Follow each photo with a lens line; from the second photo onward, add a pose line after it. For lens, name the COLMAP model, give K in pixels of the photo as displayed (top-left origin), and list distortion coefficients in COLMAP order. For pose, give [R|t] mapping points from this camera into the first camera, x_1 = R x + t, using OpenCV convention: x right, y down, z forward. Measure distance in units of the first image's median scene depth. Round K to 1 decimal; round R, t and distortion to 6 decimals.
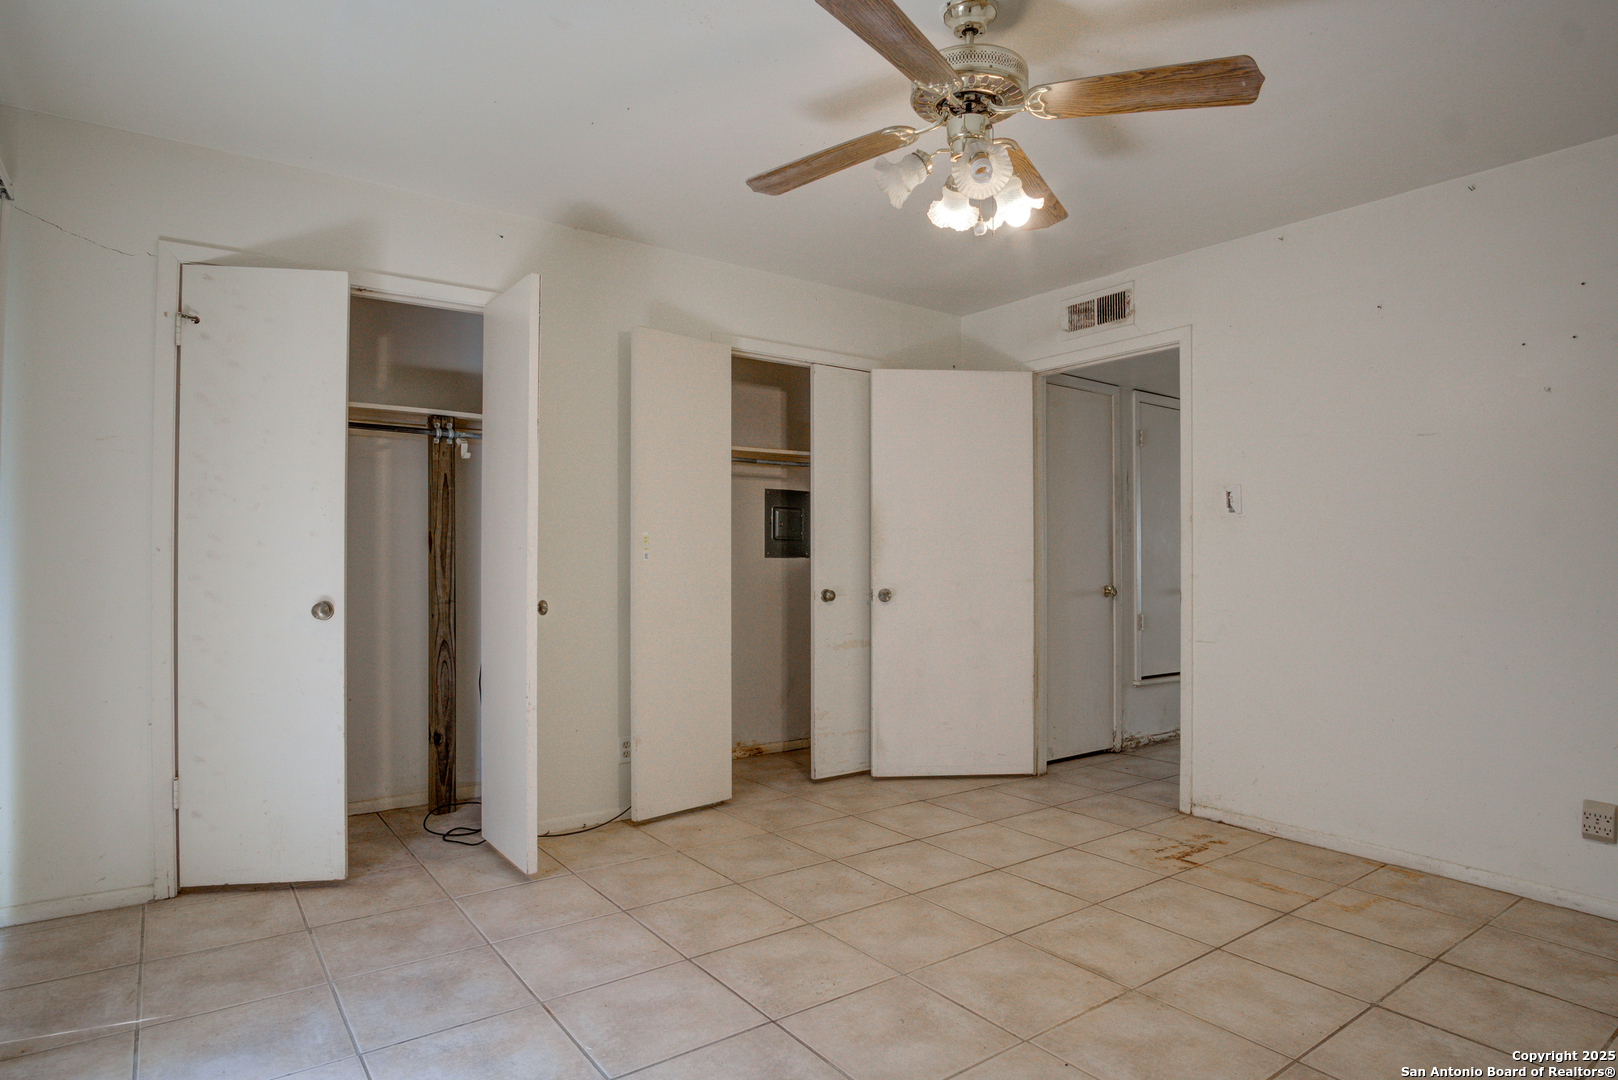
lens RADIAL K [[884.2, 0, 809.0], [0, 884.2, 540.0], [0, 0, 1]] dist [-0.046720, 0.001002]
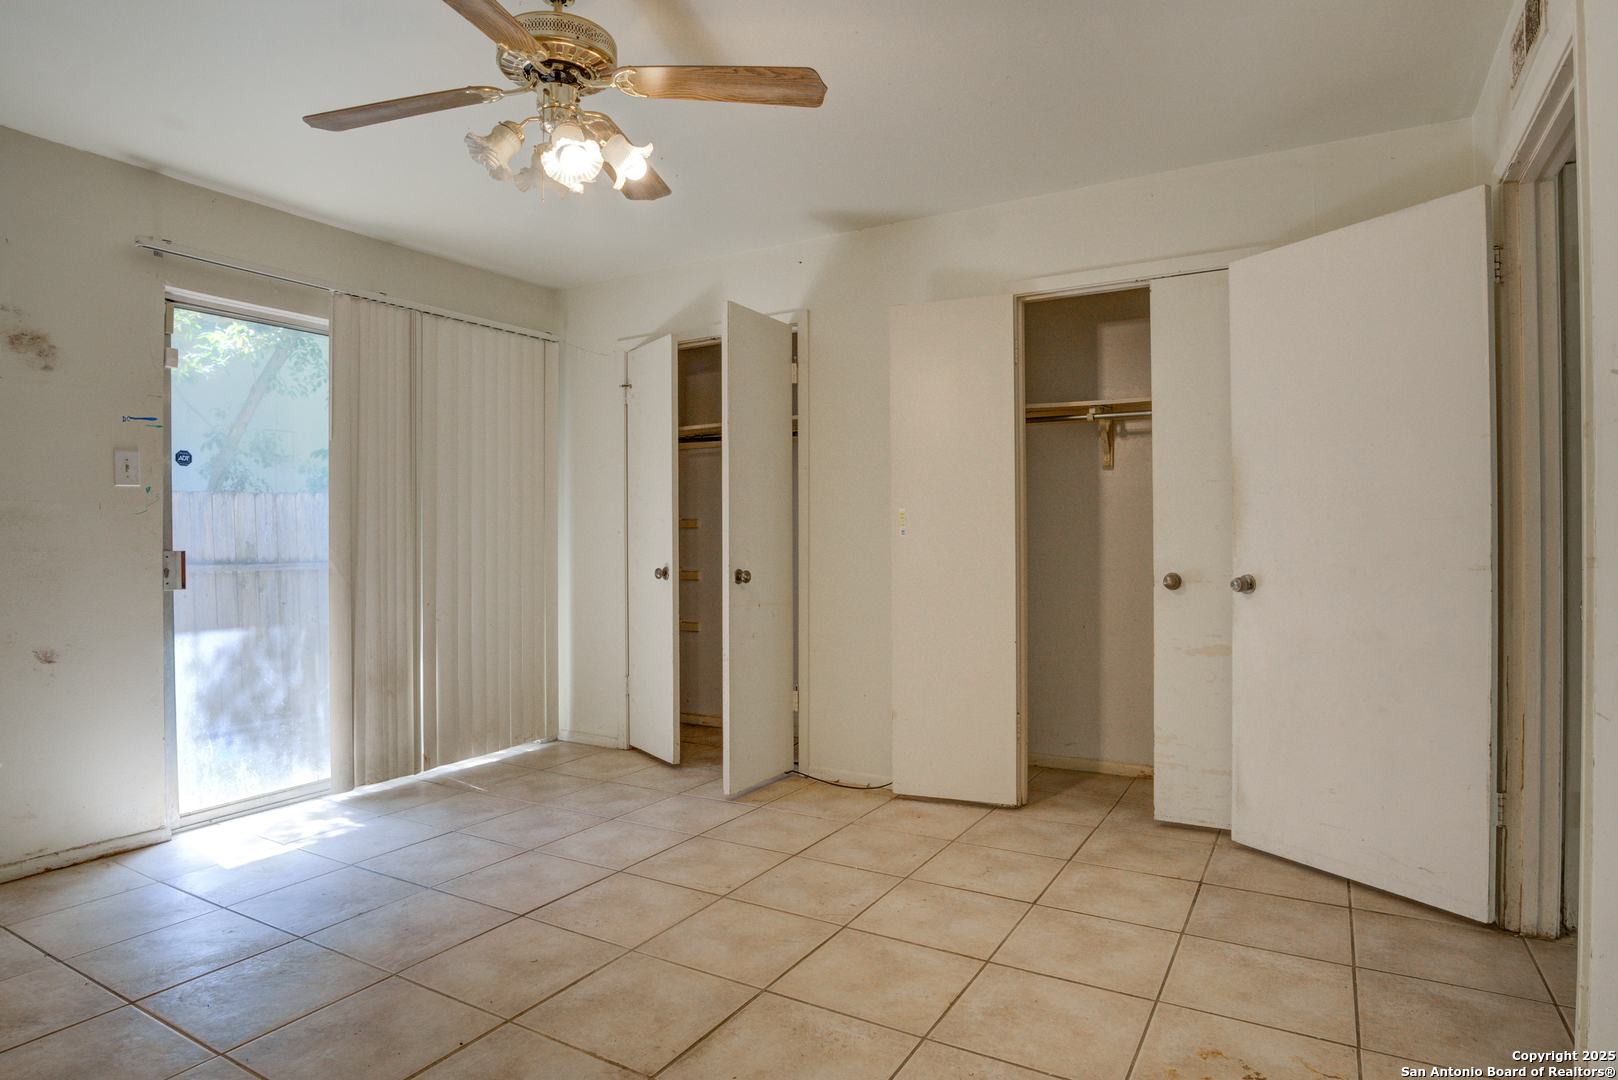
lens RADIAL K [[900.6, 0, 809.0], [0, 900.6, 540.0], [0, 0, 1]] dist [-0.042924, 0.001804]
pose [[0.397676, -0.000810, -0.917526, 0.873545], [0.030972, 0.999442, 0.012542, 0.012197], [0.917003, -0.033405, 0.397479, 0.608843]]
